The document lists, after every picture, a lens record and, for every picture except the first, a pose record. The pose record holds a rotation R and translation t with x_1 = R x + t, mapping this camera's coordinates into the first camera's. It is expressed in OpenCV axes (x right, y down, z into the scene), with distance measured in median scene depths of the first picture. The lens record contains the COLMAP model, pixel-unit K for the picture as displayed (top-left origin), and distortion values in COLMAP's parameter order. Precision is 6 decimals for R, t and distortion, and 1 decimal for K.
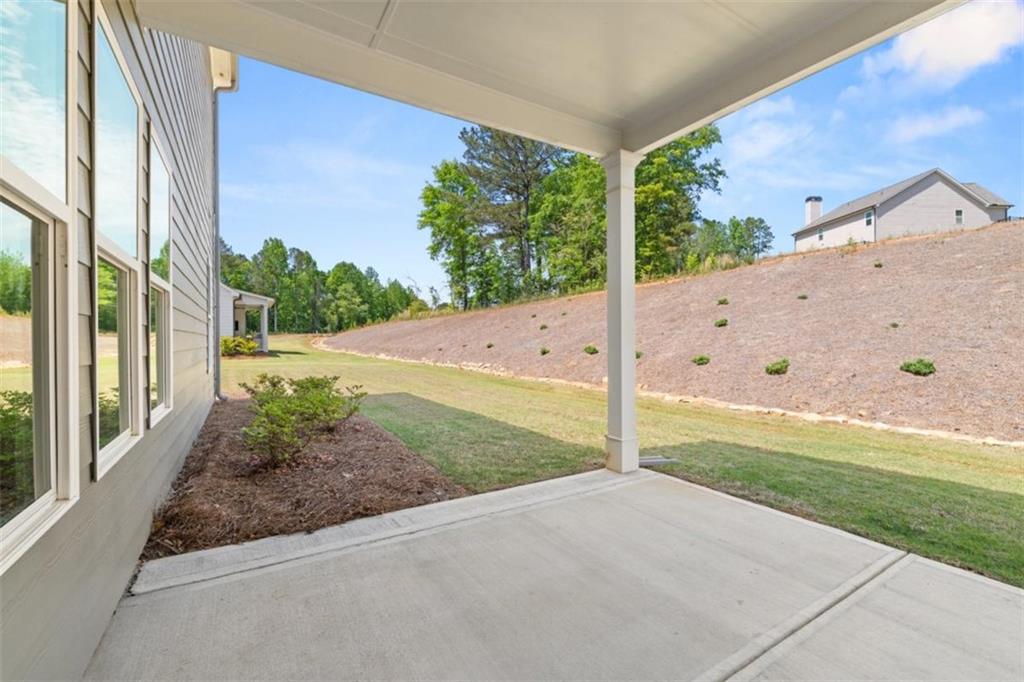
lens RADIAL K [[441.7, 0, 507.3], [0, 441.7, 338.8], [0, 0, 1]] dist [-0.002668, 0.000056]
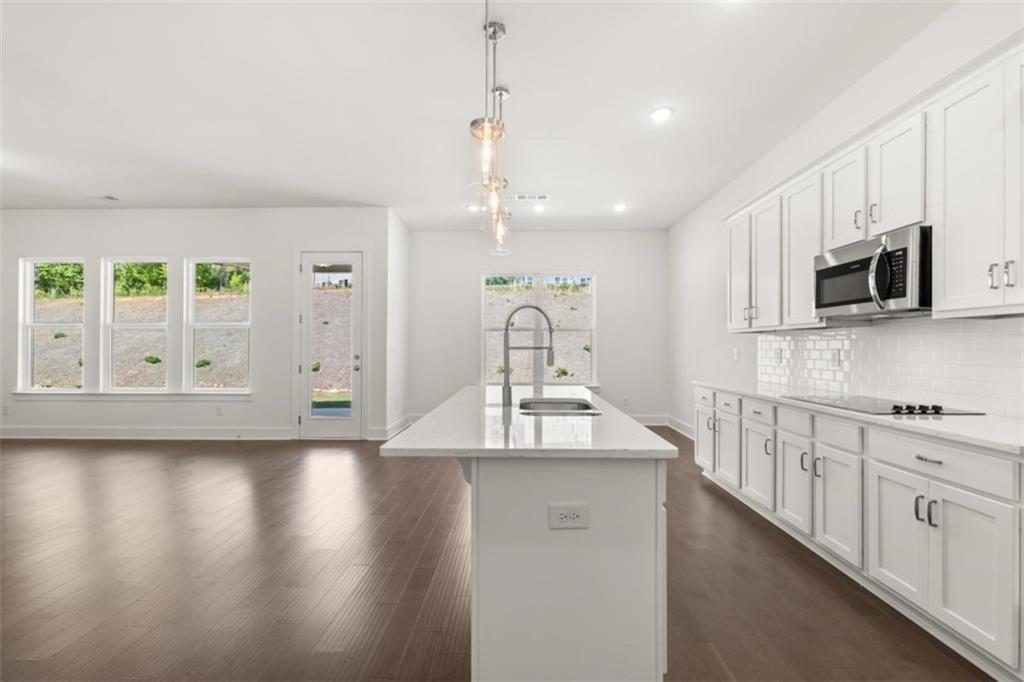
lens RADIAL K [[441.7, 0, 515.0], [0, 441.7, 344.5], [0, 0, 1]] dist [-0.002668, 0.000056]
pose [[0.530548, 0.011922, 0.847571, -0.184855], [-0.005116, 0.999928, -0.010862, -0.003246], [-0.847639, 0.001426, 0.530571, -0.244046]]
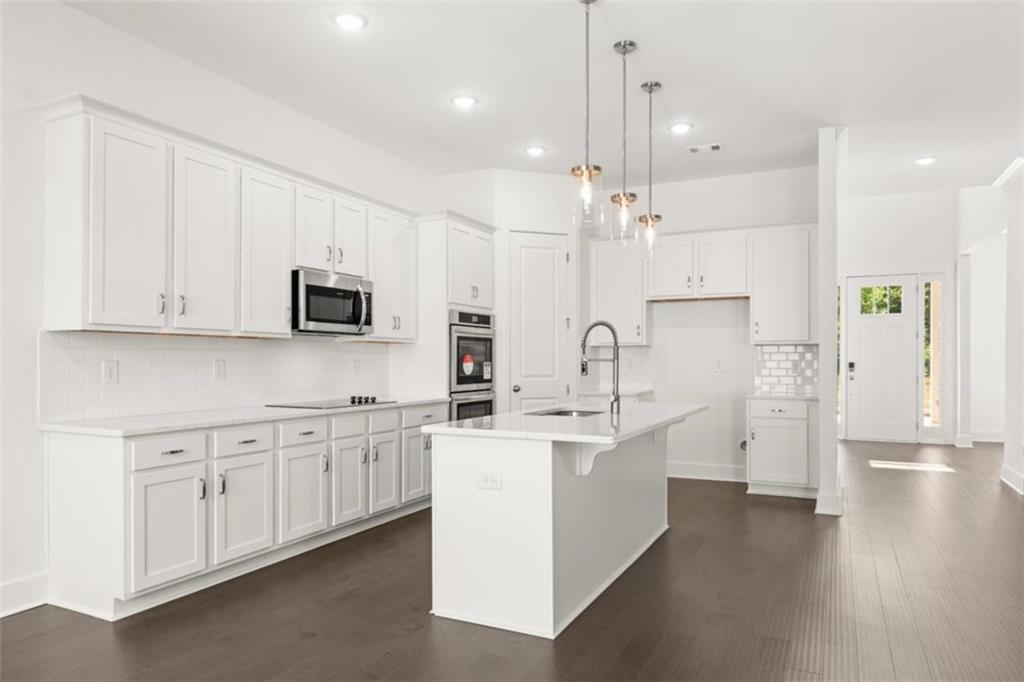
lens RADIAL K [[658.0, 0, 510.3], [0, 658.0, 358.1], [0, 0, 1]] dist [-0.010016, -0.000726]
pose [[-0.841920, 0.005011, -0.539579, 0.027453], [0.005970, 0.999982, -0.000029, -0.004047], [0.539570, -0.003245, -0.841935, -0.050248]]
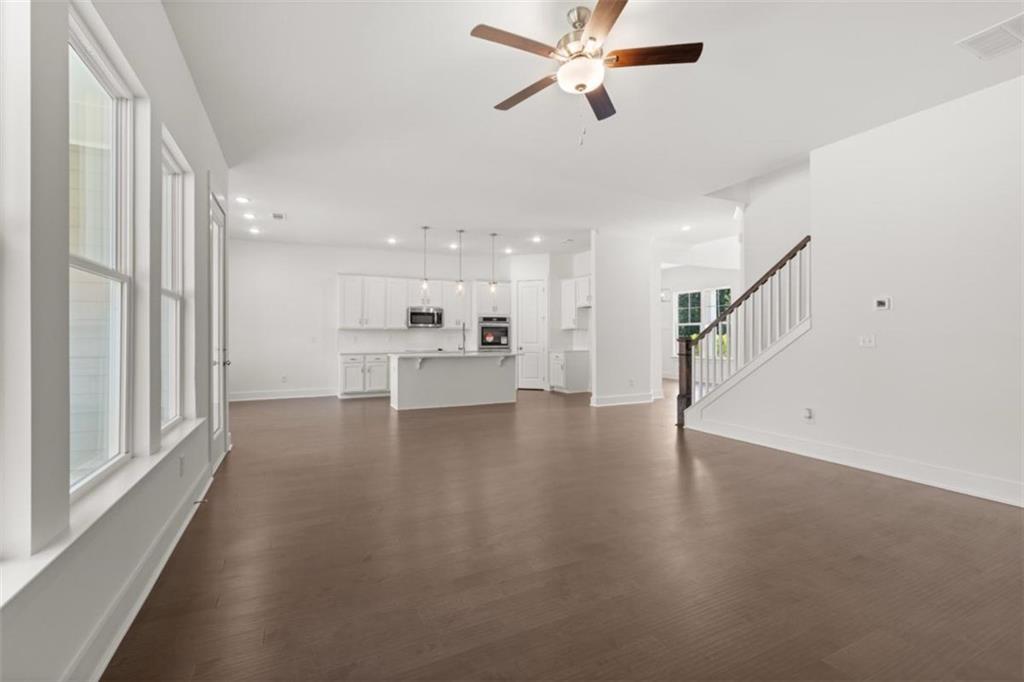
lens RADIAL K [[441.7, 0, 507.9], [0, 441.7, 332.6], [0, 0, 1]] dist [-0.002668, 0.000056]
pose [[-0.995451, 0.008347, 0.094910, -0.160875], [0.007642, 0.999940, -0.007792, -0.003207], [-0.094970, -0.007031, -0.995455, 0.162114]]
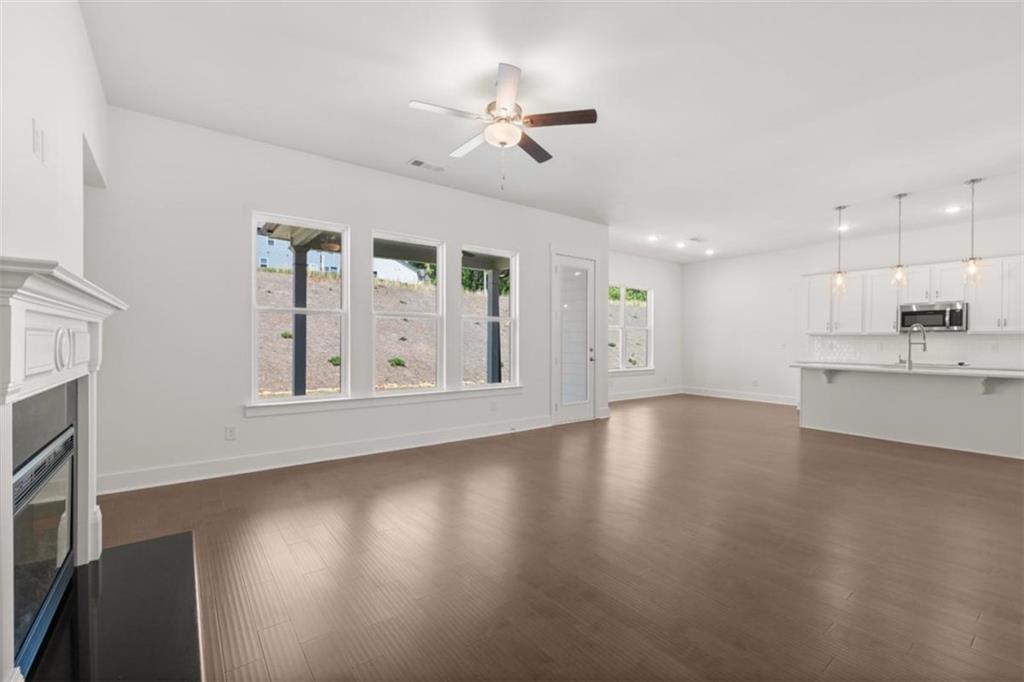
lens RADIAL K [[441.7, 0, 510.6], [0, 441.7, 343.5], [0, 0, 1]] dist [-0.002668, 0.000056]
pose [[-0.104364, -0.001026, 0.994539, -0.313888], [-0.005072, 0.999987, 0.000500, -0.002546], [-0.994526, -0.004992, -0.104368, 0.062363]]
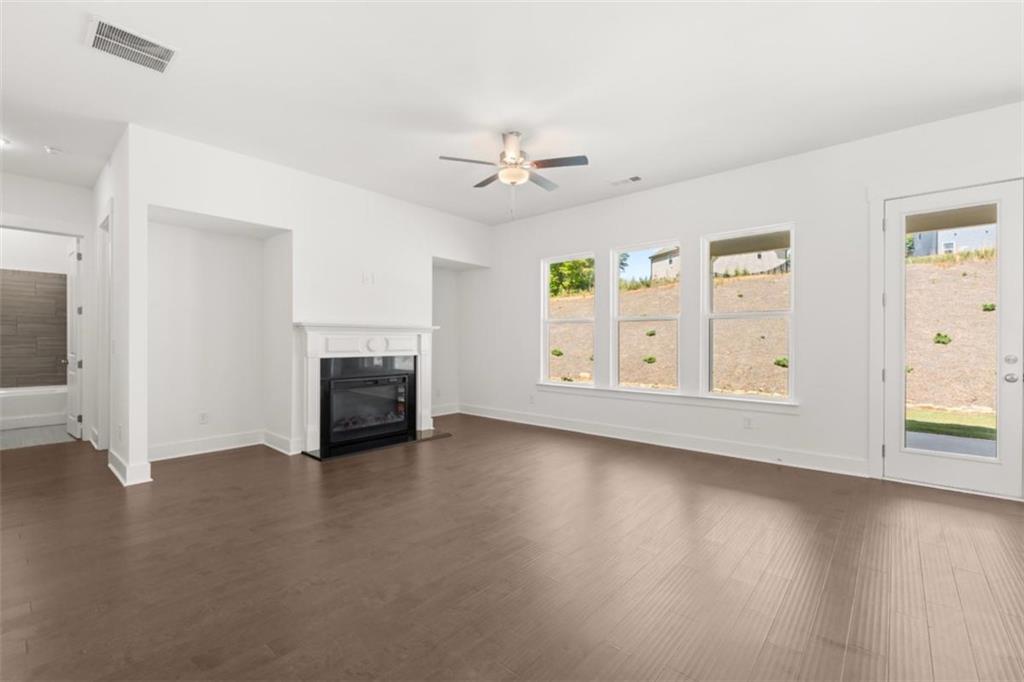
lens RADIAL K [[441.7, 0, 515.0], [0, 441.7, 343.1], [0, 0, 1]] dist [-0.002668, 0.000056]
pose [[0.950630, 0.006628, 0.310255, -0.224252], [-0.007873, 0.999965, 0.002760, -0.002986], [-0.310226, -0.005067, 0.950649, -0.118032]]
